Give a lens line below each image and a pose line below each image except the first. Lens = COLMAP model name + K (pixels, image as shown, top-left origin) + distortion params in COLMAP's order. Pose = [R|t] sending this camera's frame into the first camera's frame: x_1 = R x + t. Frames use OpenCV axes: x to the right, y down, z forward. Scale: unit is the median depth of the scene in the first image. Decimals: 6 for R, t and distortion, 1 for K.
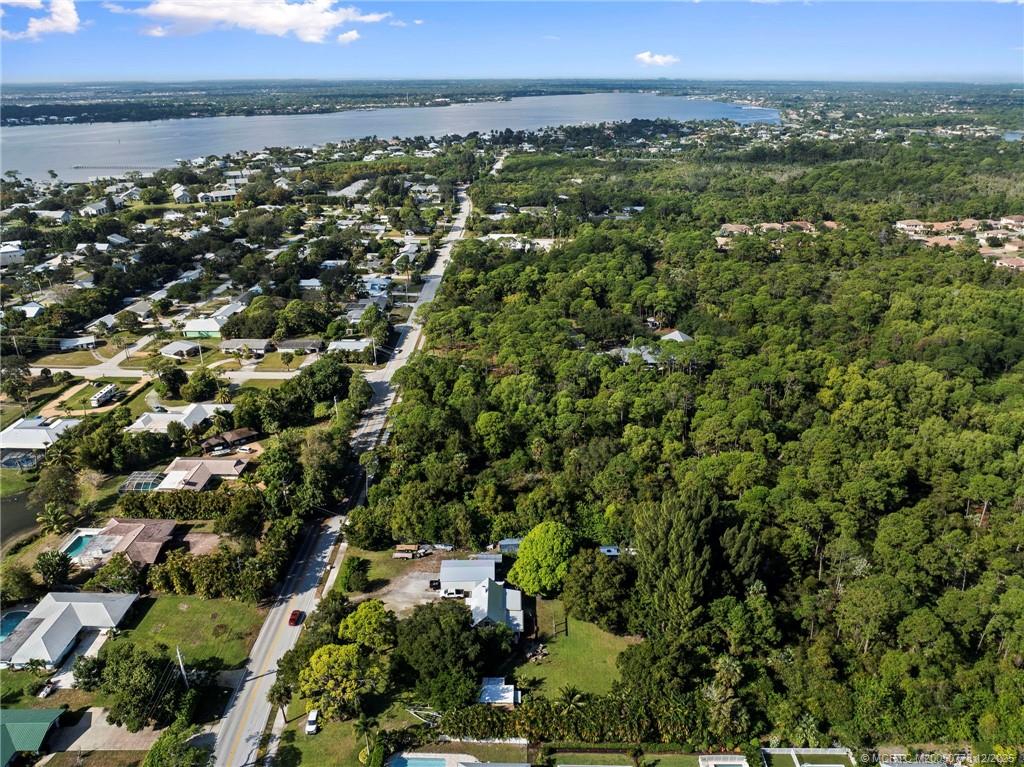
lens RADIAL K [[732.9, 0, 512.0], [0, 732.9, 383.5], [0, 0, 1]] dist [-0.038591, 0.007837]
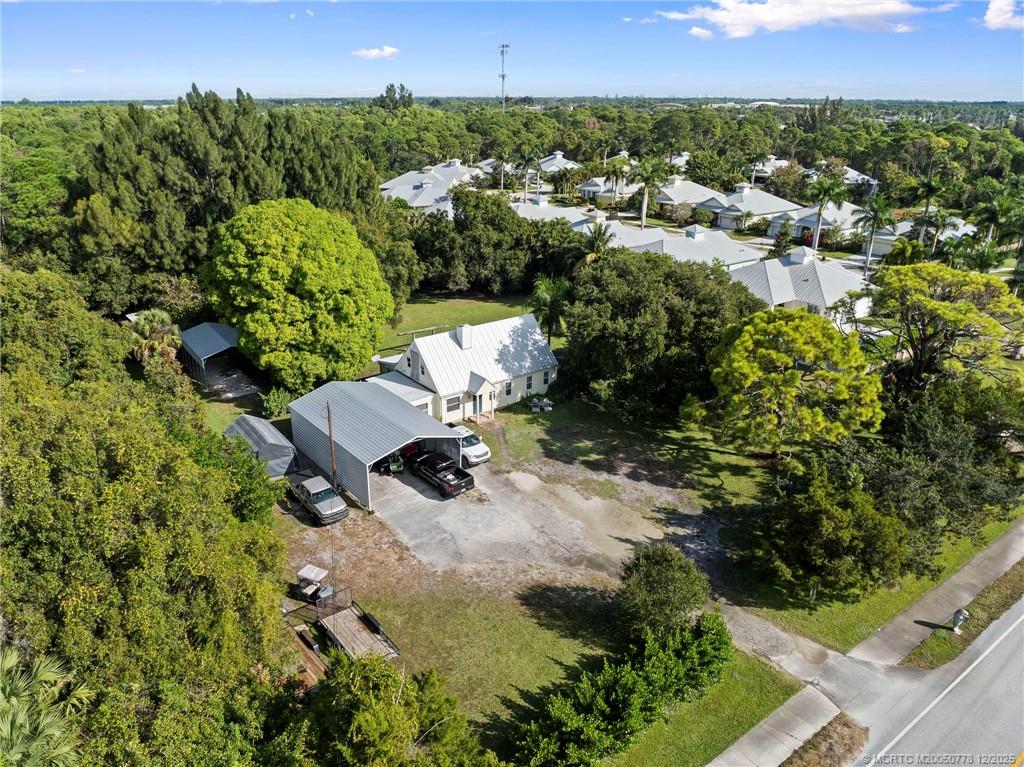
lens RADIAL K [[732.9, 0, 512.0], [0, 732.9, 383.5], [0, 0, 1]] dist [-0.038591, 0.007837]
pose [[-0.606735, -0.275396, 0.745674, -0.255332], [0.315722, 0.777413, 0.544012, 0.071634], [-0.729516, 0.565496, -0.384735, 0.838125]]
